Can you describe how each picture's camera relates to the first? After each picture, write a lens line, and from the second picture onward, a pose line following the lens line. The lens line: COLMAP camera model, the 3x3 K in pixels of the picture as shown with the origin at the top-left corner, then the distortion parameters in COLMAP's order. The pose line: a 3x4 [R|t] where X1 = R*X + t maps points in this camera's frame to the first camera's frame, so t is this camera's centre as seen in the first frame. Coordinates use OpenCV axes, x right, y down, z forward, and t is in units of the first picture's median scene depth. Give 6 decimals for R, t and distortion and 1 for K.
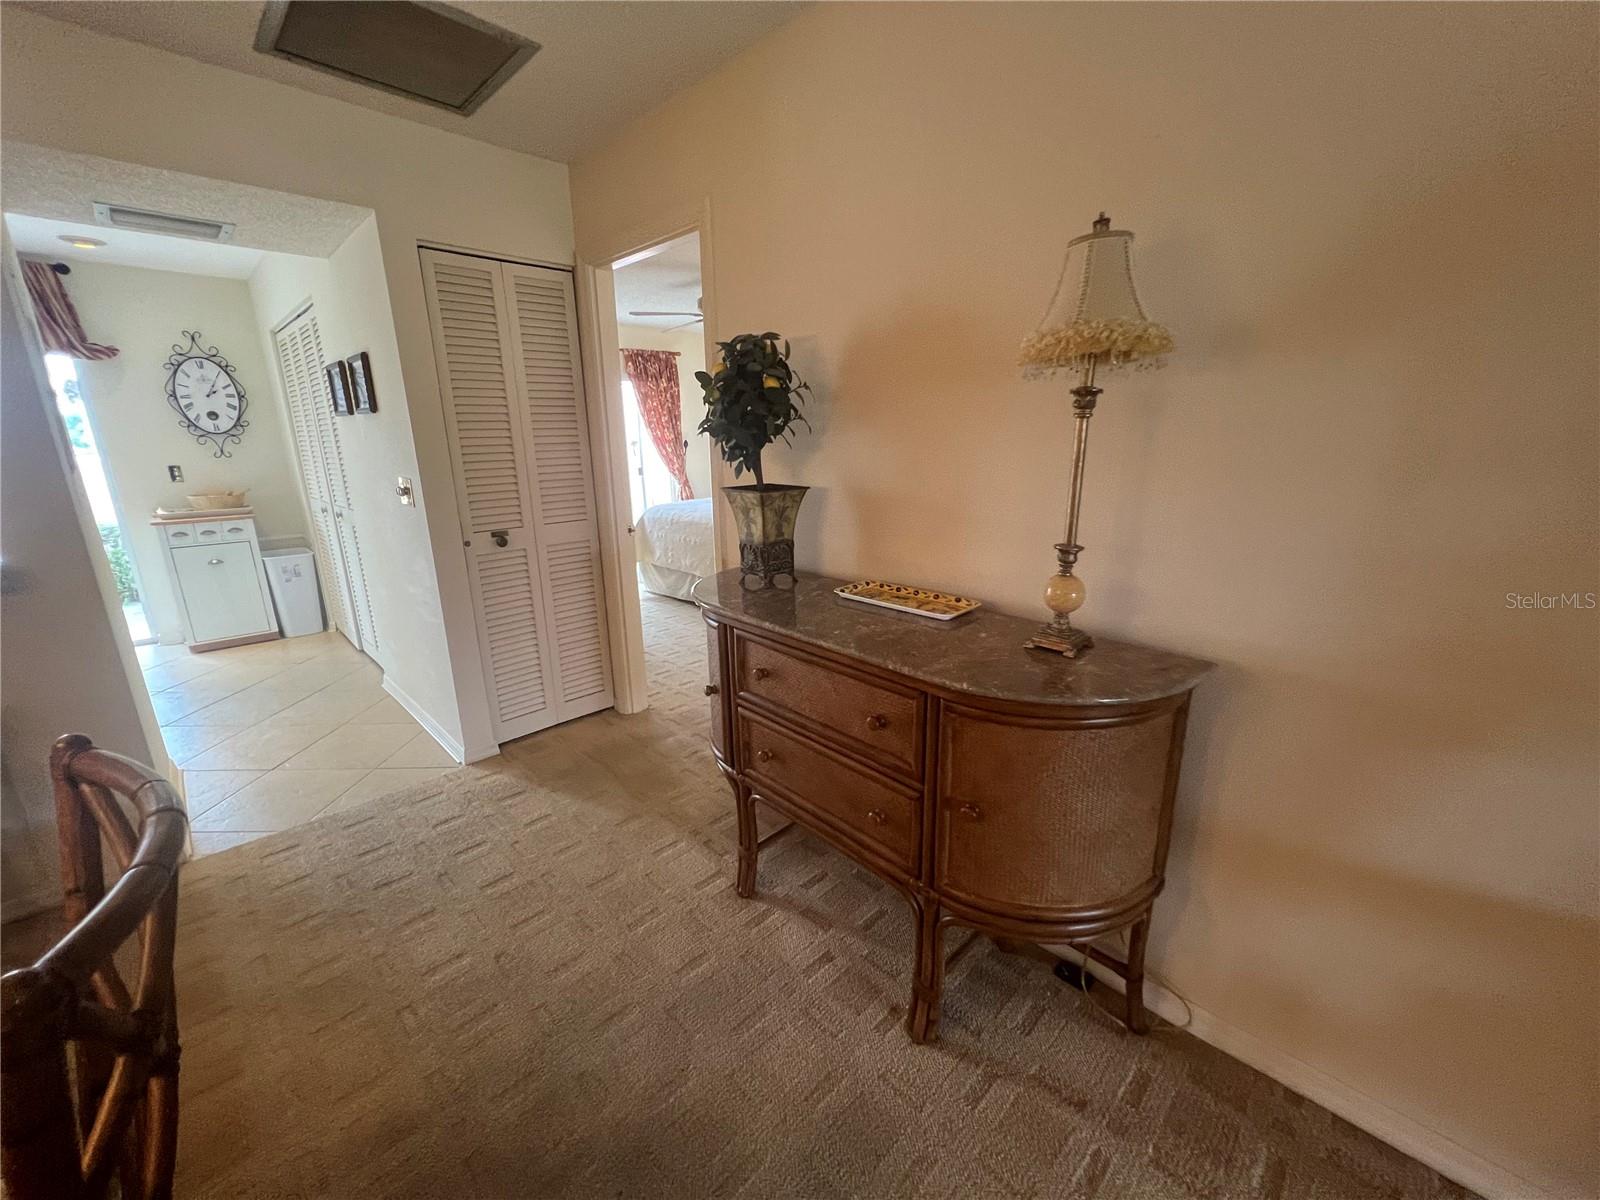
lens RADIAL K [[638.4, 0, 804.7], [0, 638.4, 597.2], [0, 0, 1]] dist [-0.001910, 0.000306]
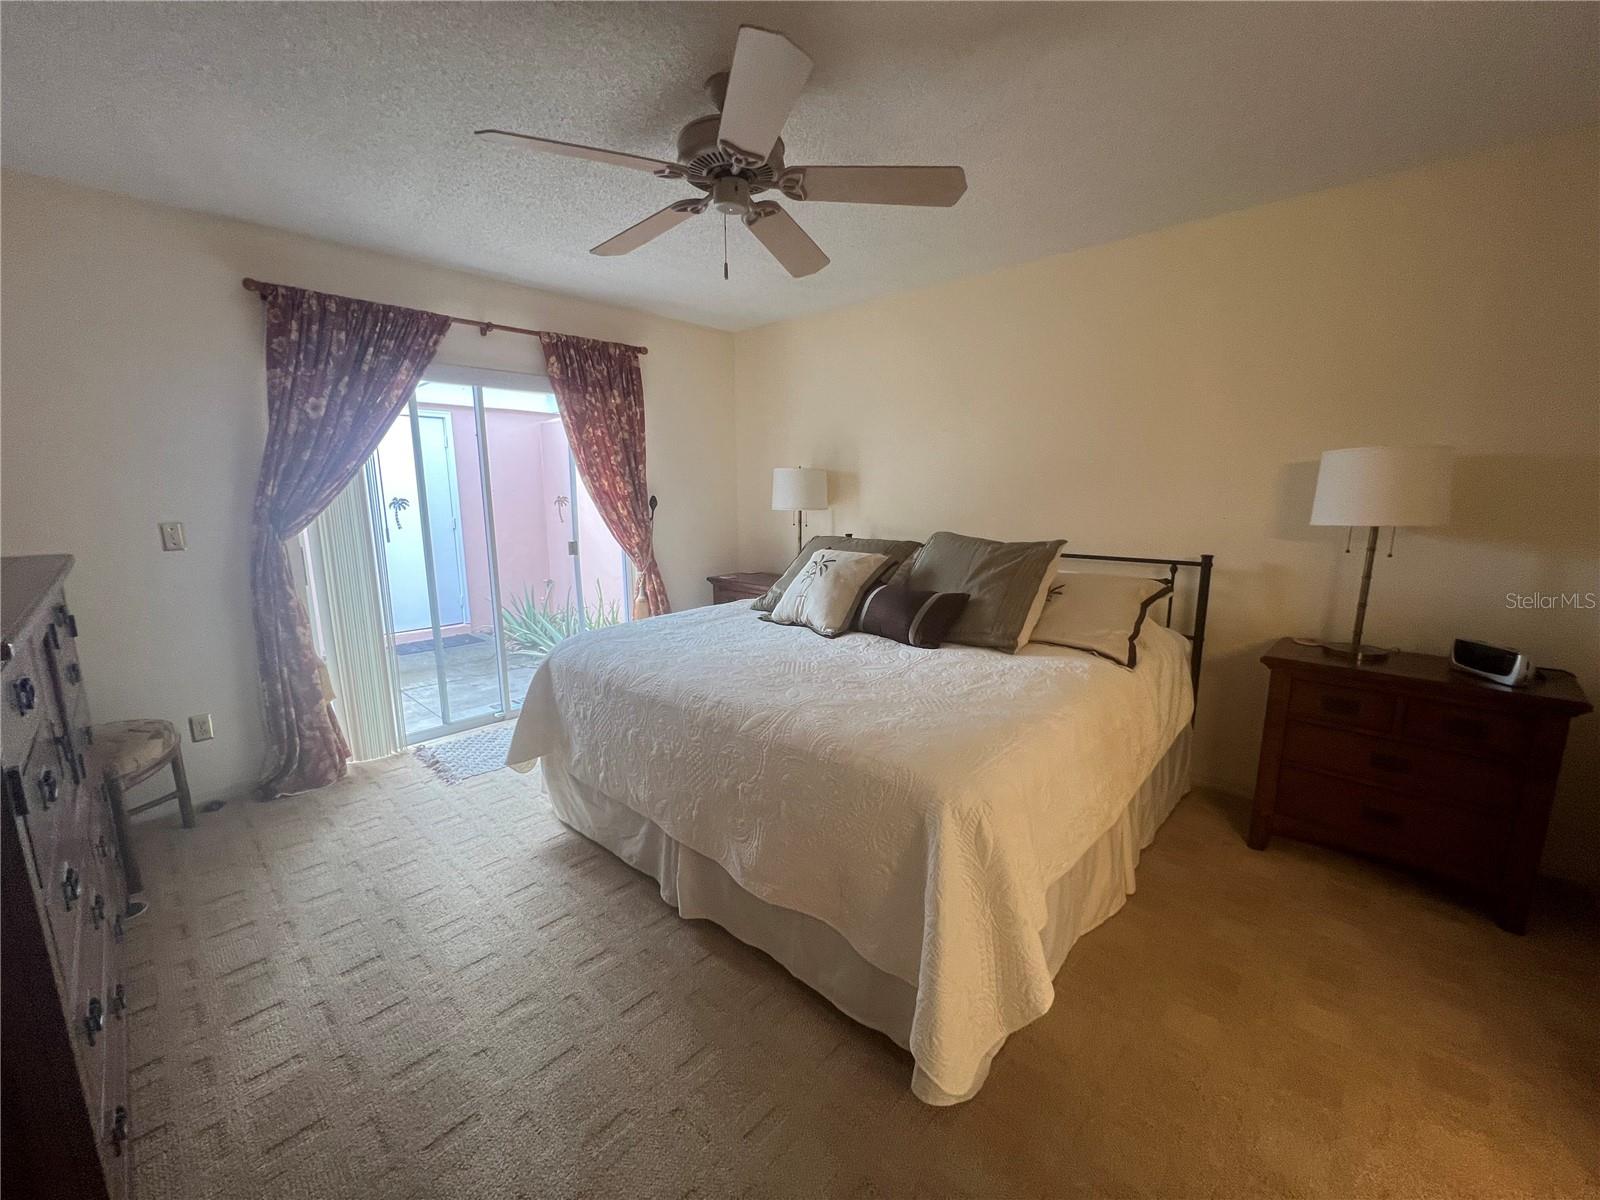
lens RADIAL K [[638.4, 0, 798.7], [0, 638.4, 596.1], [0, 0, 1]] dist [-0.001910, 0.000306]
pose [[0.999594, 0.005874, 0.027890, -0.071276], [-0.003622, 0.996778, -0.080124, -0.112013], [-0.028271, 0.079990, 0.996395, 0.435919]]
